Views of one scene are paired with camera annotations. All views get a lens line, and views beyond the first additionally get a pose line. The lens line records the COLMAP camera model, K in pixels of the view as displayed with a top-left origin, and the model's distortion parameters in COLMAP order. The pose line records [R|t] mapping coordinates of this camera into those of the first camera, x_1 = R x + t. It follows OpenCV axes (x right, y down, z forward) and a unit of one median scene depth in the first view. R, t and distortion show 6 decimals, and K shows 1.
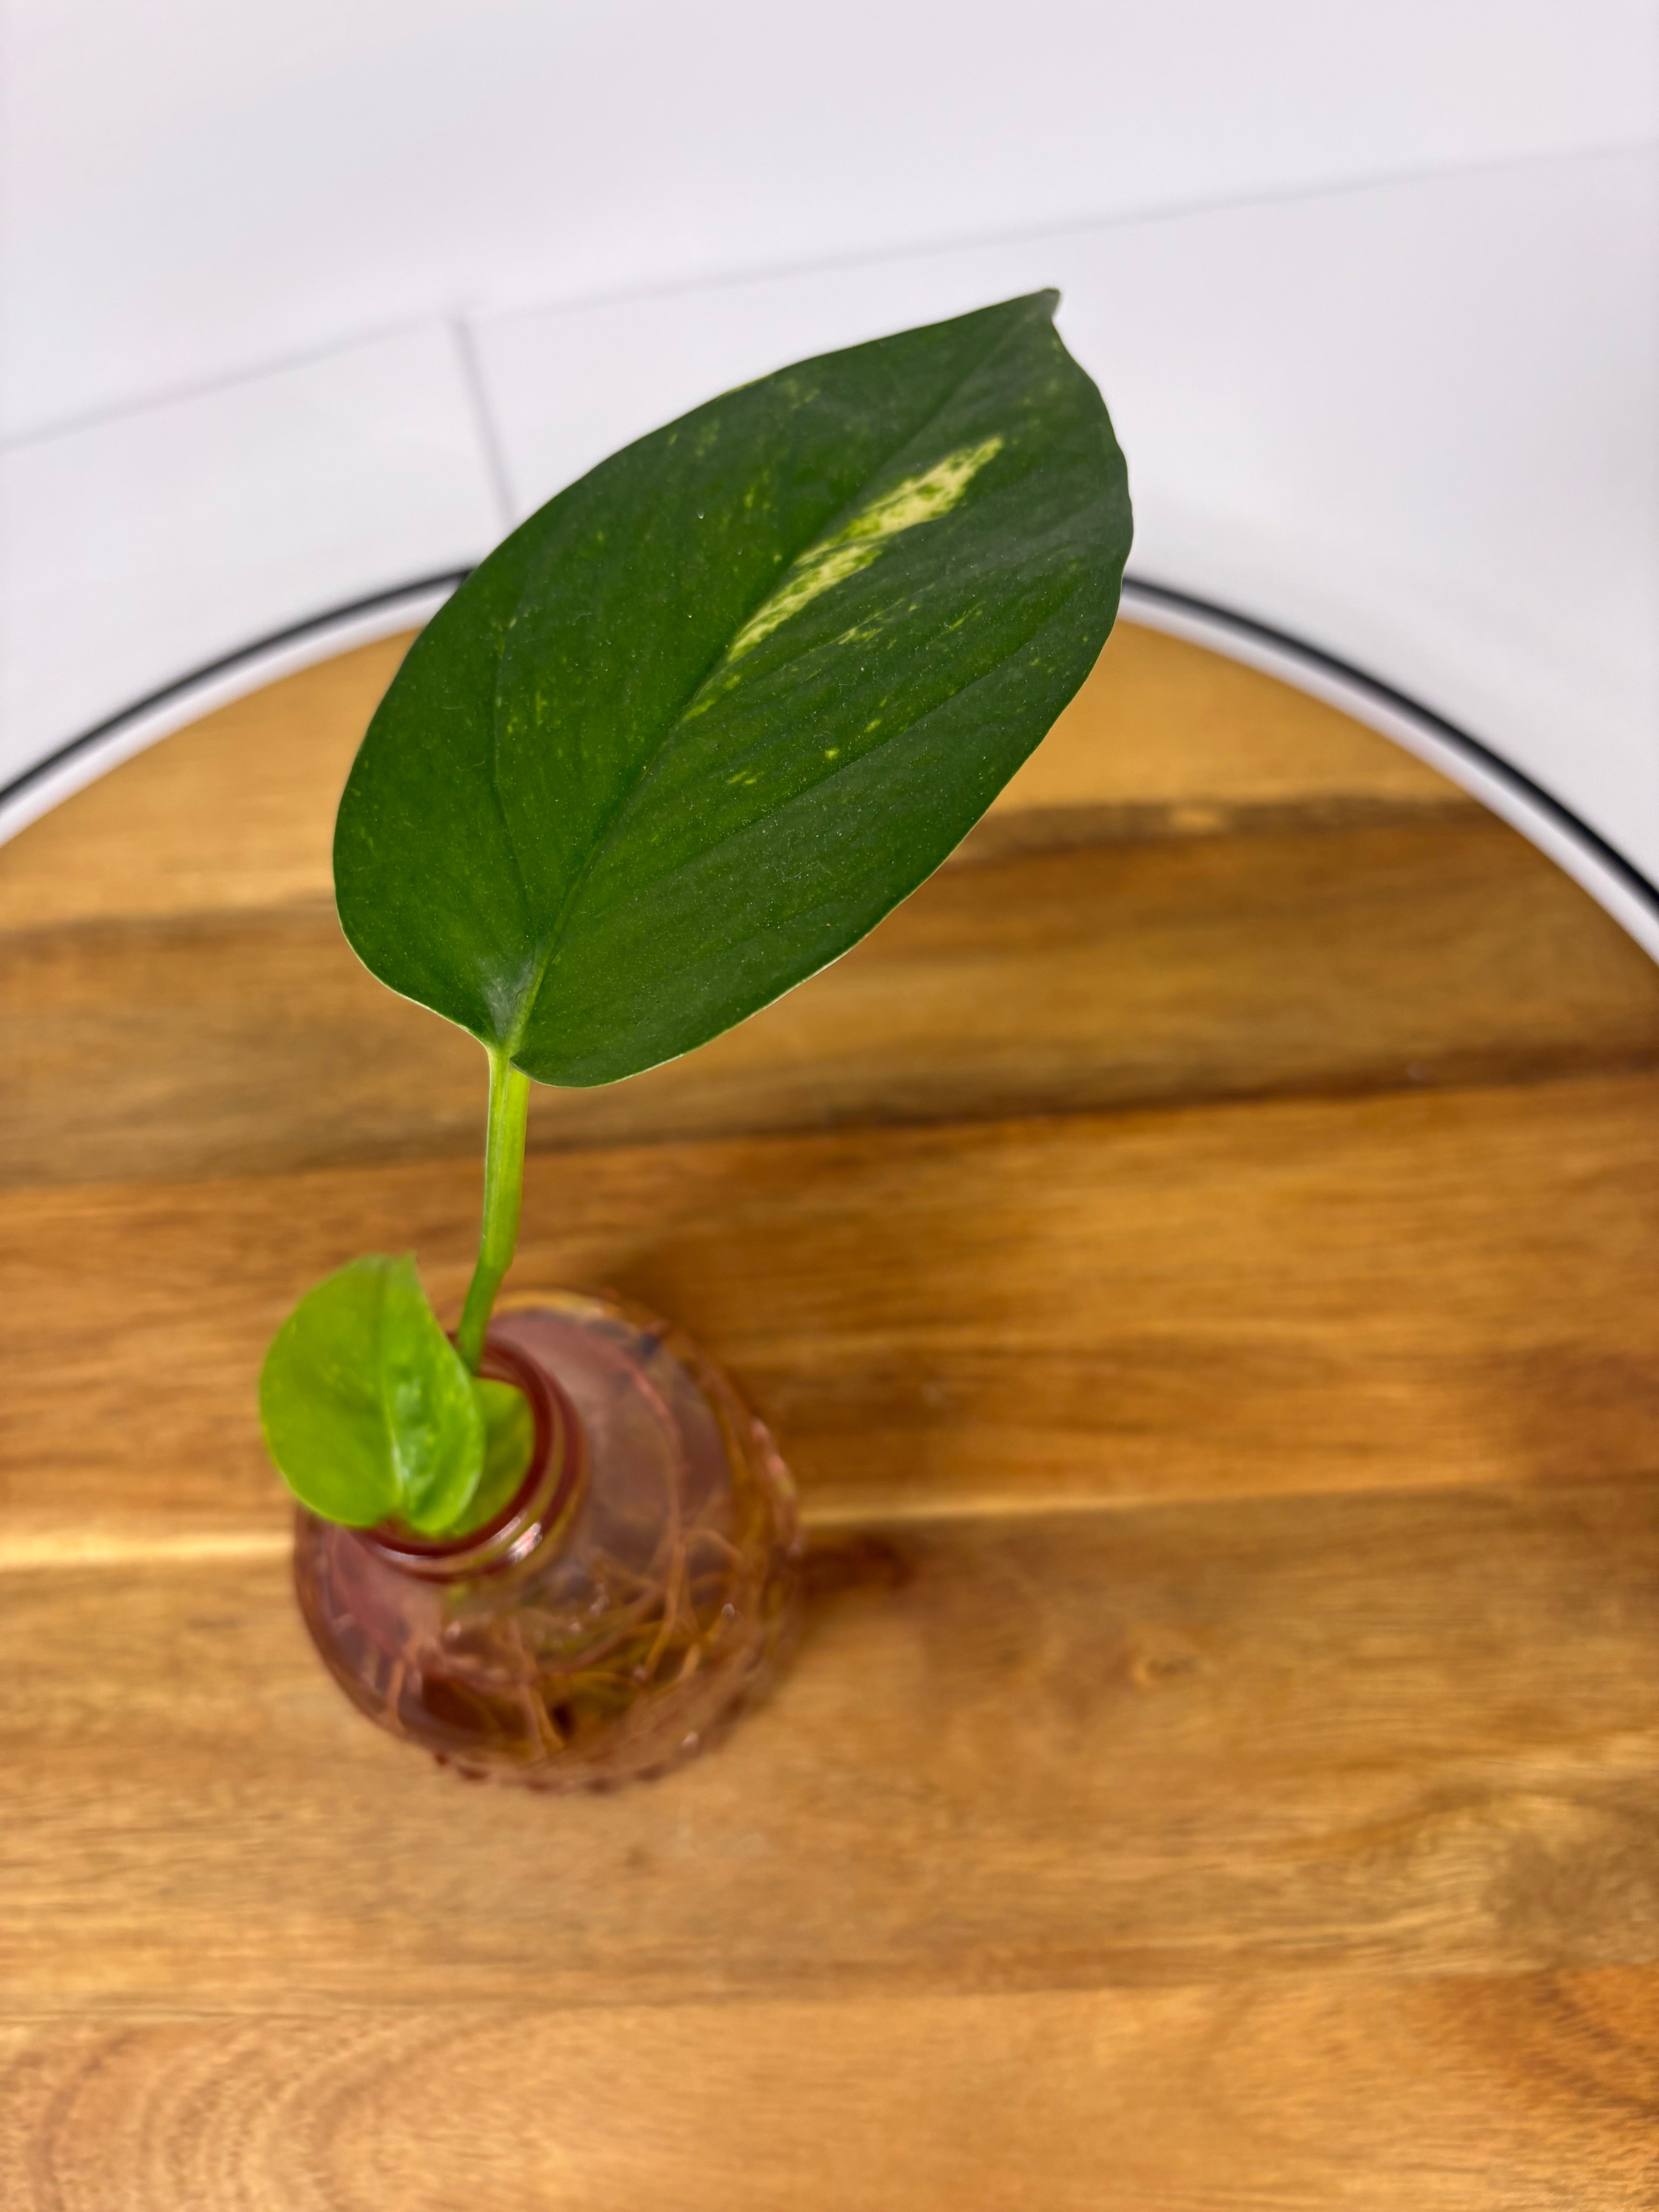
lens RADIAL K [[1756.0, 0, 814.7], [0, 1756.0, 1114.3], [0, 0, 1]] dist [-0.007118, -0.002552]
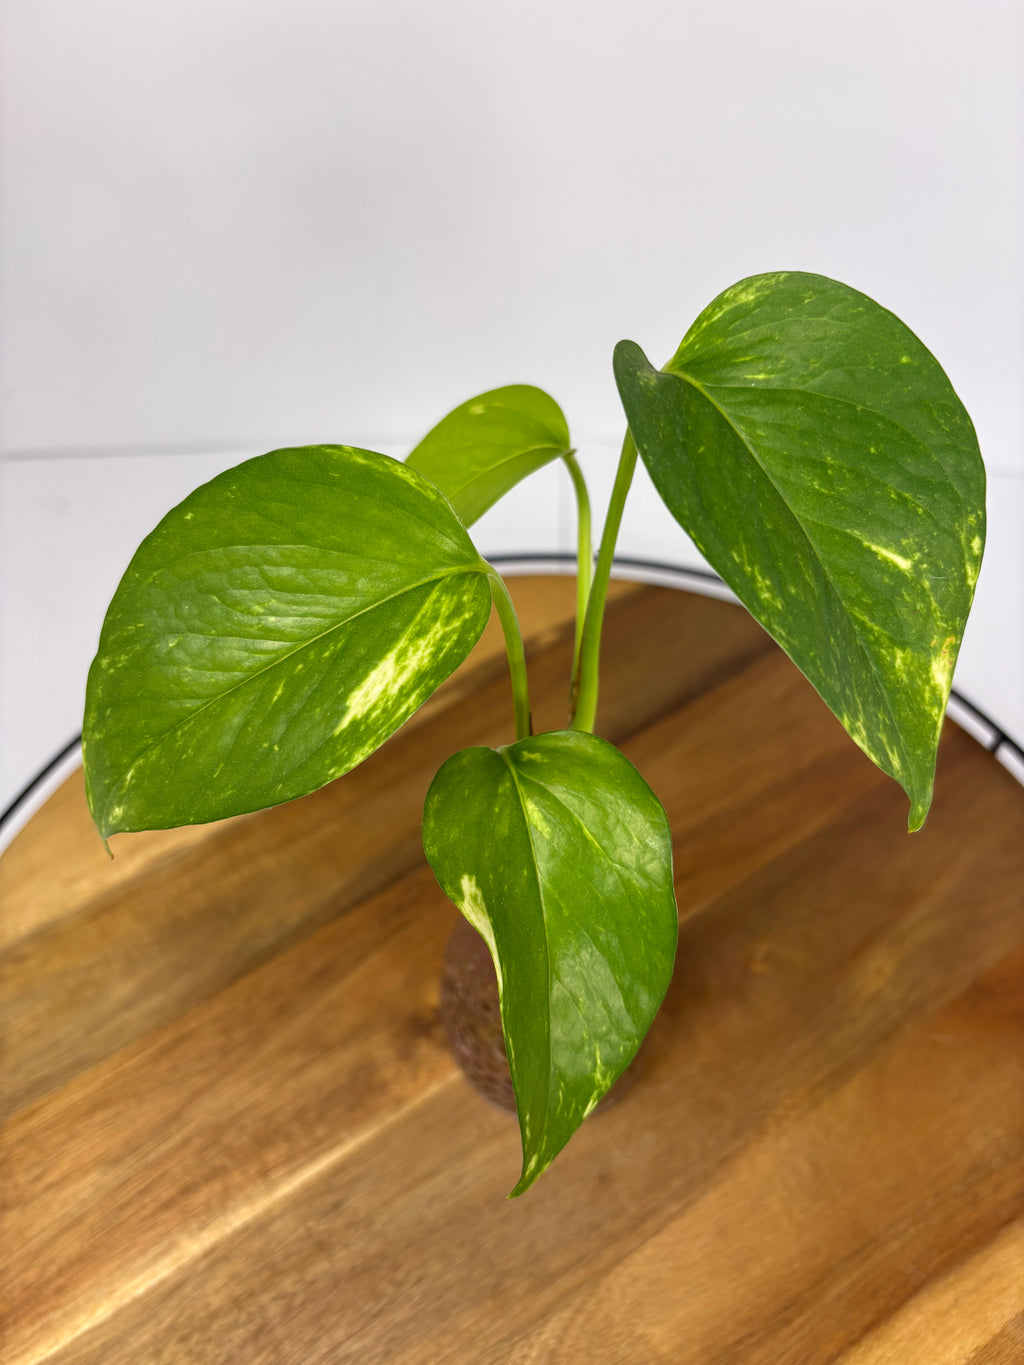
lens RADIAL K [[1066.5, 0, 509.1], [0, 1066.5, 687.8], [0, 0, 1]] dist [-0.009573, 0.006366]
pose [[0.849700, -0.386399, 0.358755, -0.399168], [0.468406, 0.865575, -0.177132, 0.118167], [-0.242086, 0.318552, 0.916471, -0.211021]]
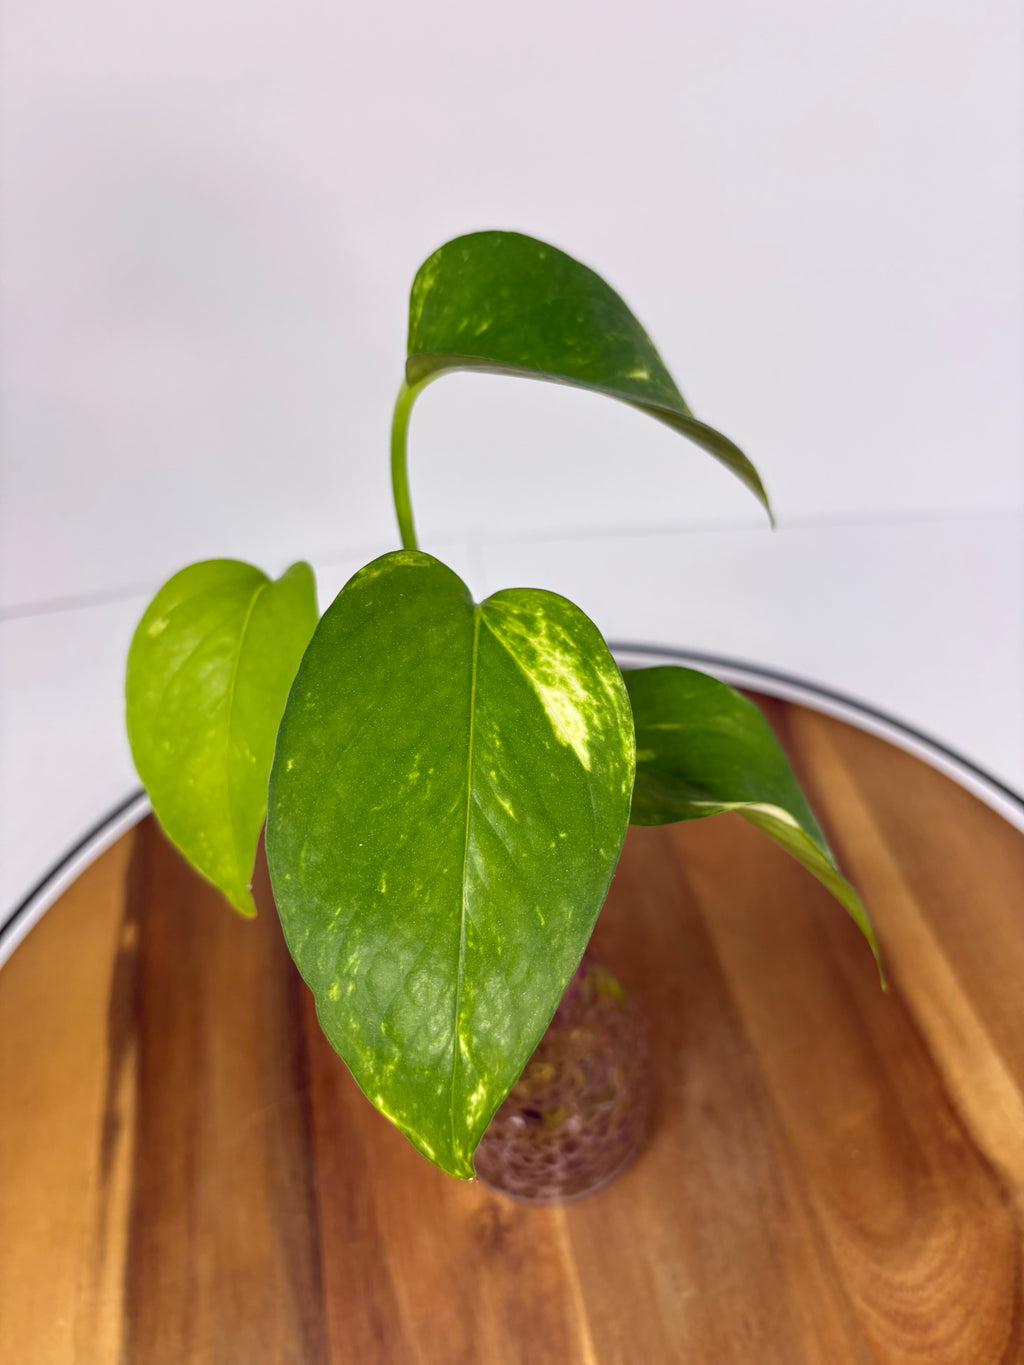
lens RADIAL K [[1078.3, 0, 513.3], [0, 1078.3, 687.2], [0, 0, 1]] dist [-0.013682, -0.004423]
pose [[-0.149255, -0.637444, 0.755902, -0.685414], [0.935155, 0.157375, 0.317361, -0.242484], [-0.321260, 0.754254, 0.572620, 0.015106]]
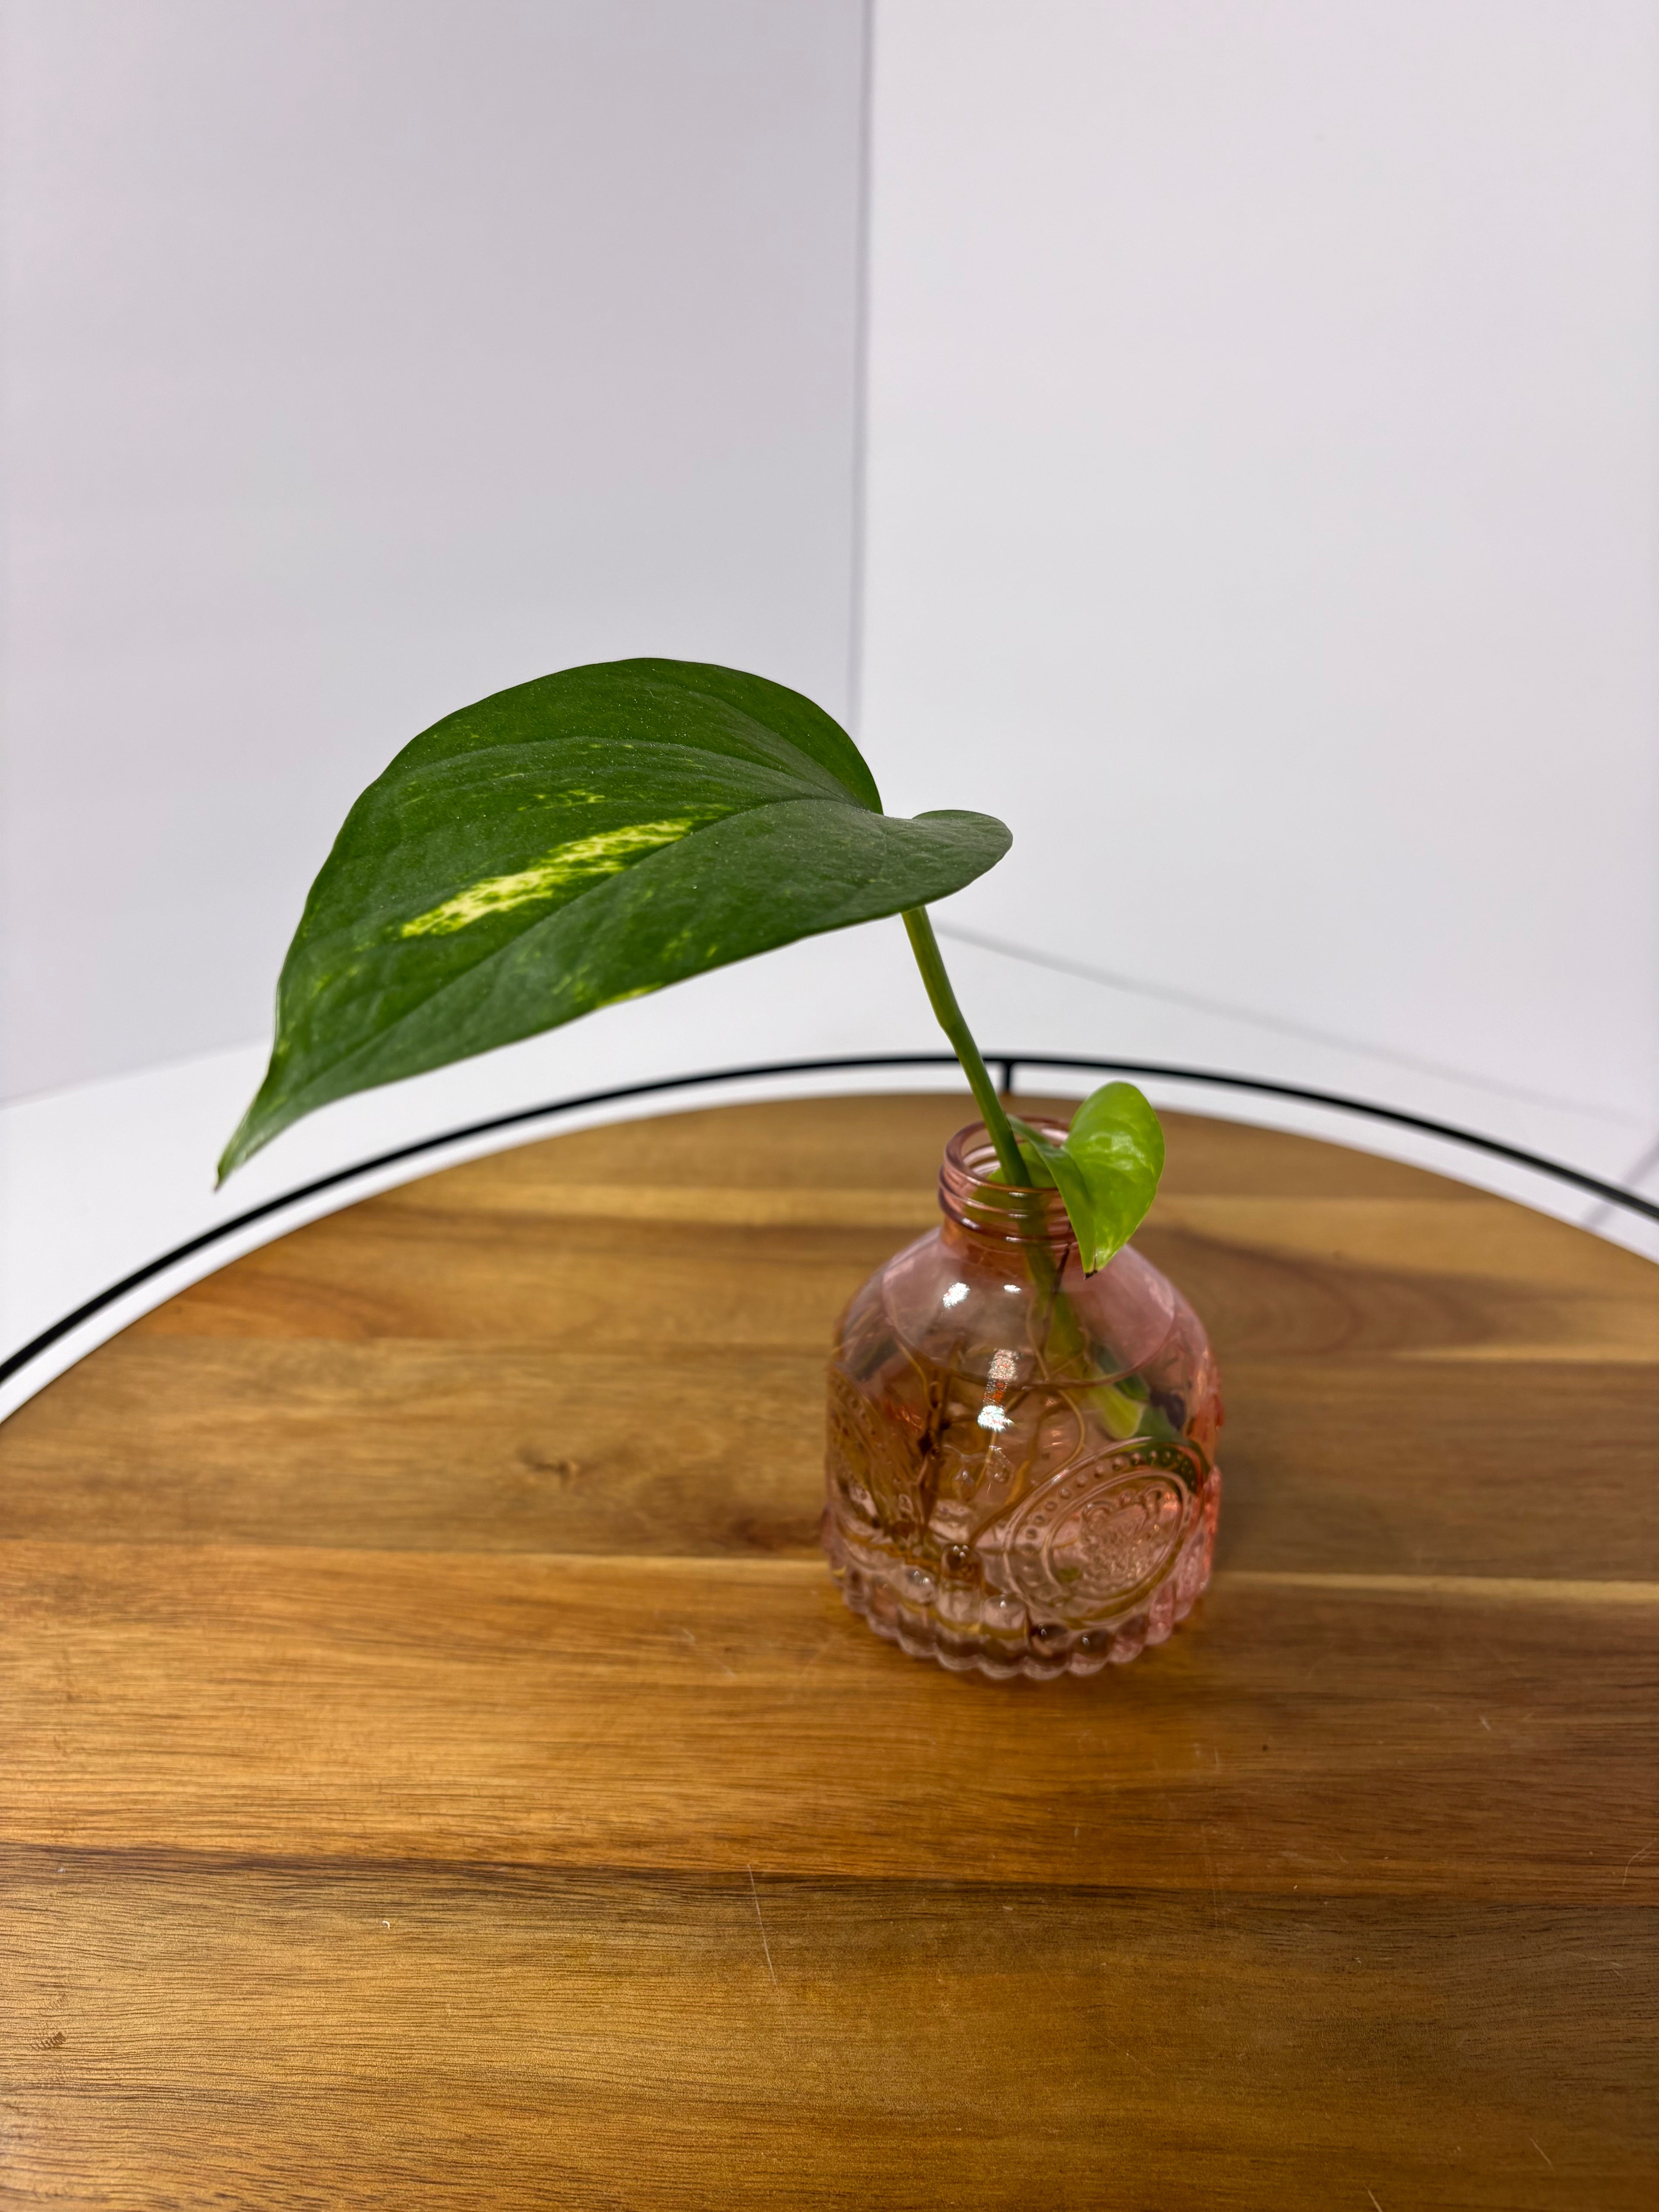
lens RADIAL K [[1728.3, 0, 824.7], [0, 1728.3, 1114.6], [0, 0, 1]] dist [-0.009573, 0.006366]
pose [[-0.989630, 0.059652, 0.130669, -0.183185], [0.129538, -0.022474, 0.991320, -0.927008], [0.062071, 0.997966, 0.014514, 0.747960]]
